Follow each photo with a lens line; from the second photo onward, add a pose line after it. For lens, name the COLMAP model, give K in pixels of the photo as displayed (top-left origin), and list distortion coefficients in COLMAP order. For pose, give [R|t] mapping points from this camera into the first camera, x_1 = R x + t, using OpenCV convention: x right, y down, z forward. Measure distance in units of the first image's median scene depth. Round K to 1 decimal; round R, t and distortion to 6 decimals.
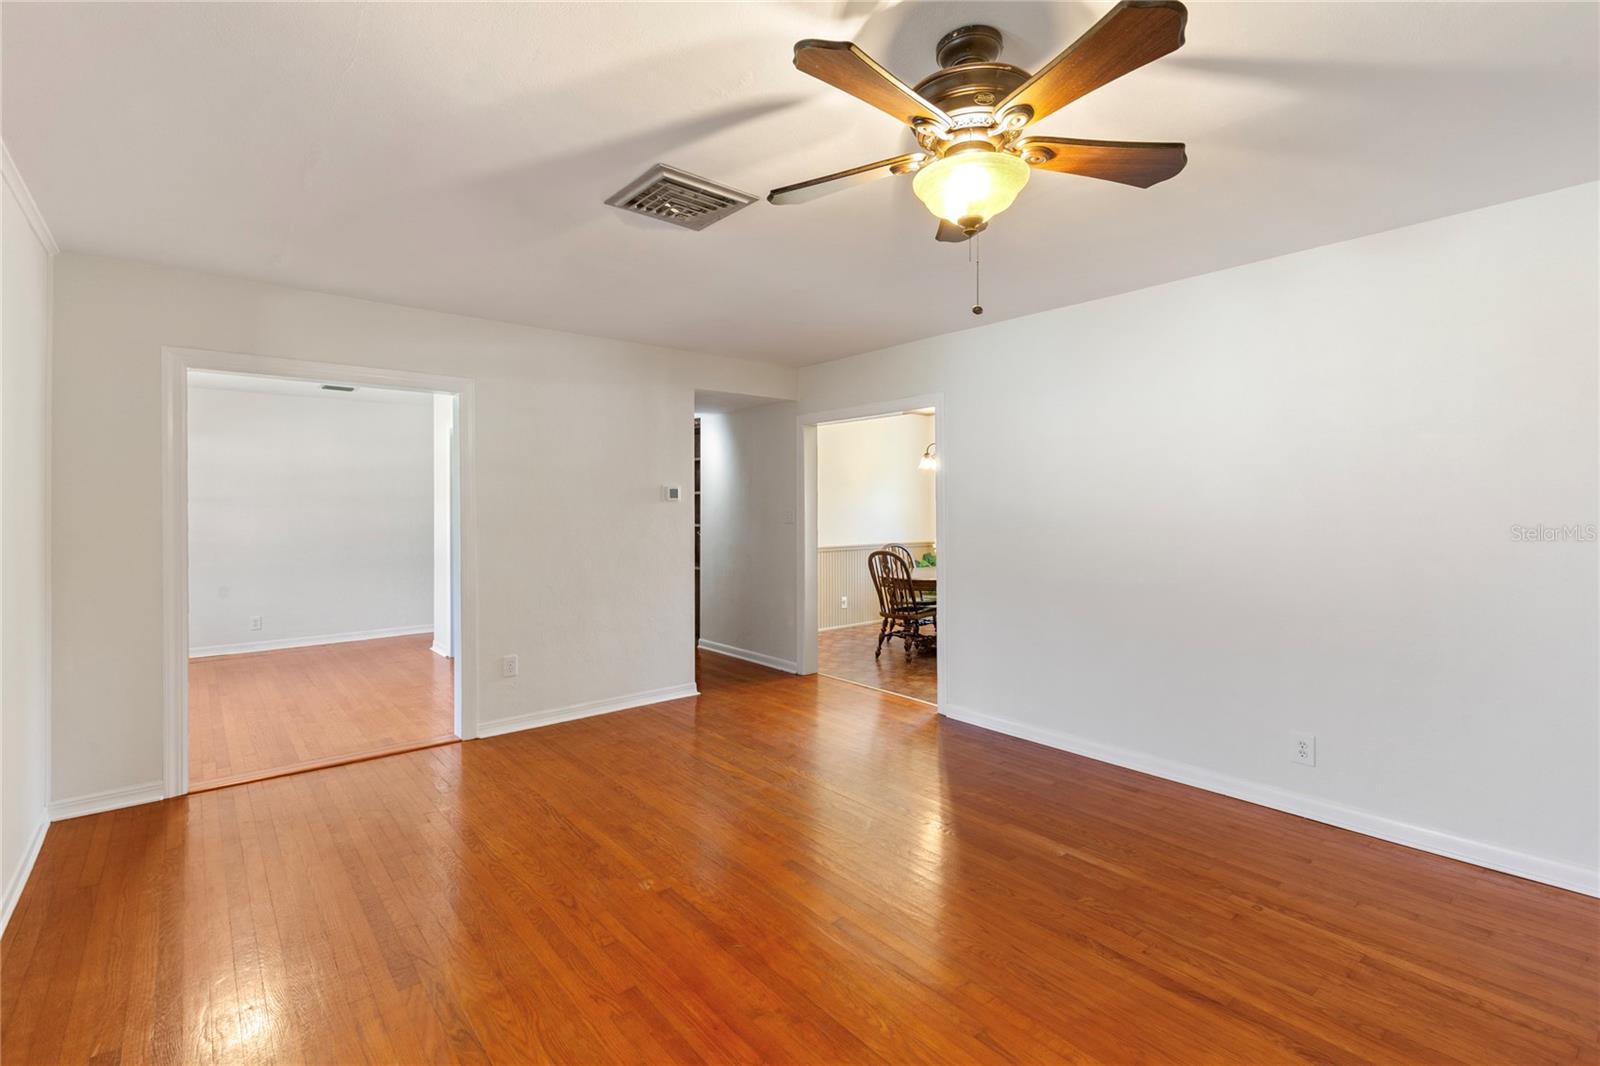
lens RADIAL K [[733.6, 0, 806.7], [0, 733.6, 509.2], [0, 0, 1]] dist [-0.000252, -0.000247]
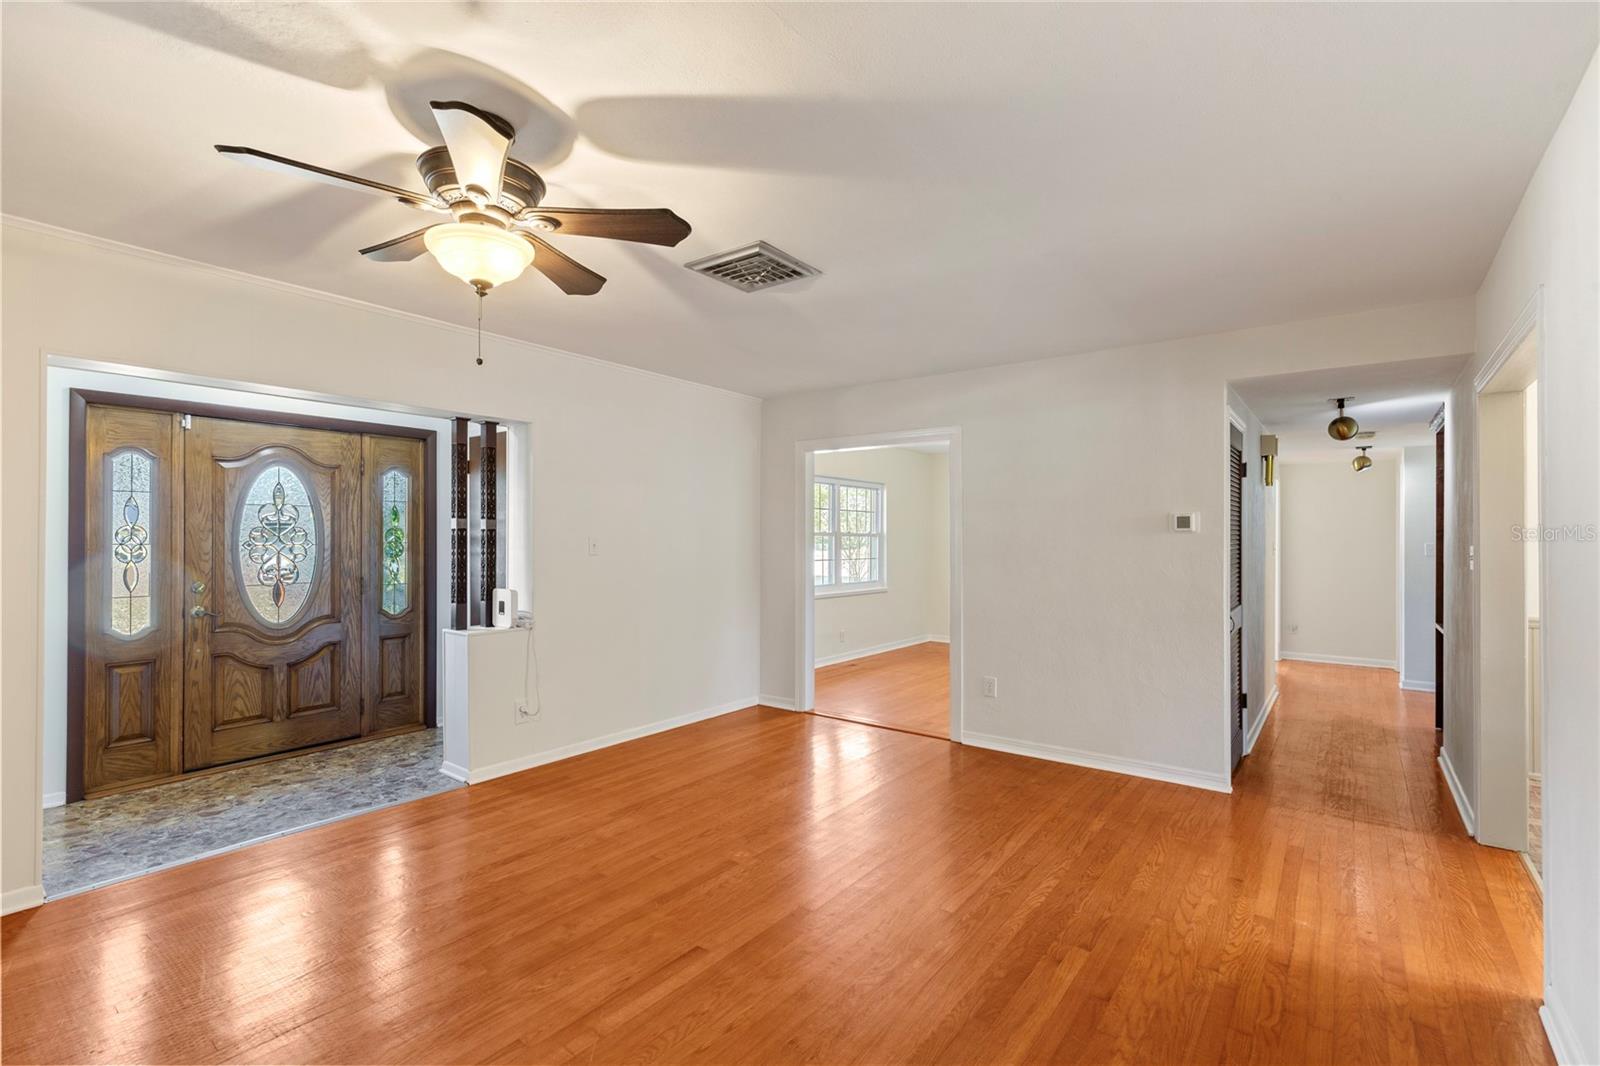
lens RADIAL K [[724.8, 0, 793.1], [0, 724.8, 534.3], [0, 0, 1]] dist [0.000892, -0.000019]
pose [[0.206780, -0.000198, -0.978387, 0.822664], [-0.008972, 0.999958, -0.002099, -0.005151], [0.978346, 0.009212, 0.206770, 0.721222]]
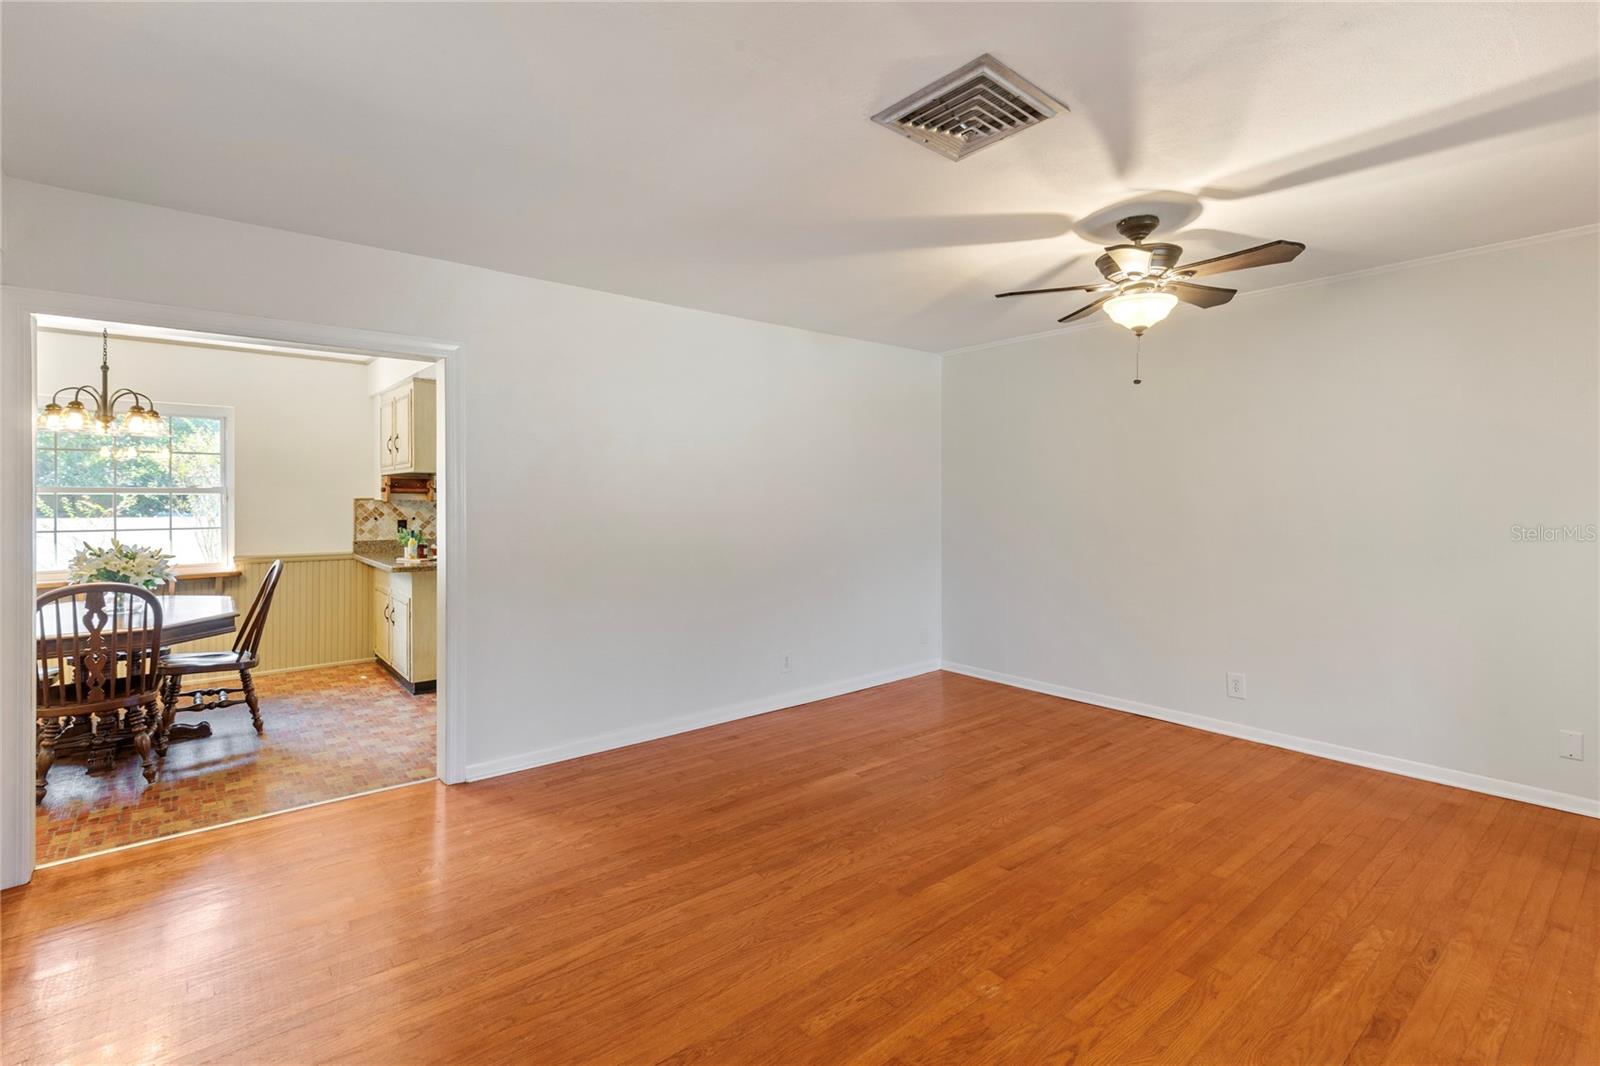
lens RADIAL K [[724.6, 0, 797.8], [0, 724.6, 499.7], [0, 0, 1]] dist [0.001322, -0.000007]
pose [[0.011646, 0.000477, 0.999932, -0.845952], [0.005710, 0.999984, -0.000543, -0.000708], [-0.999916, 0.005716, 0.011643, 1.028046]]
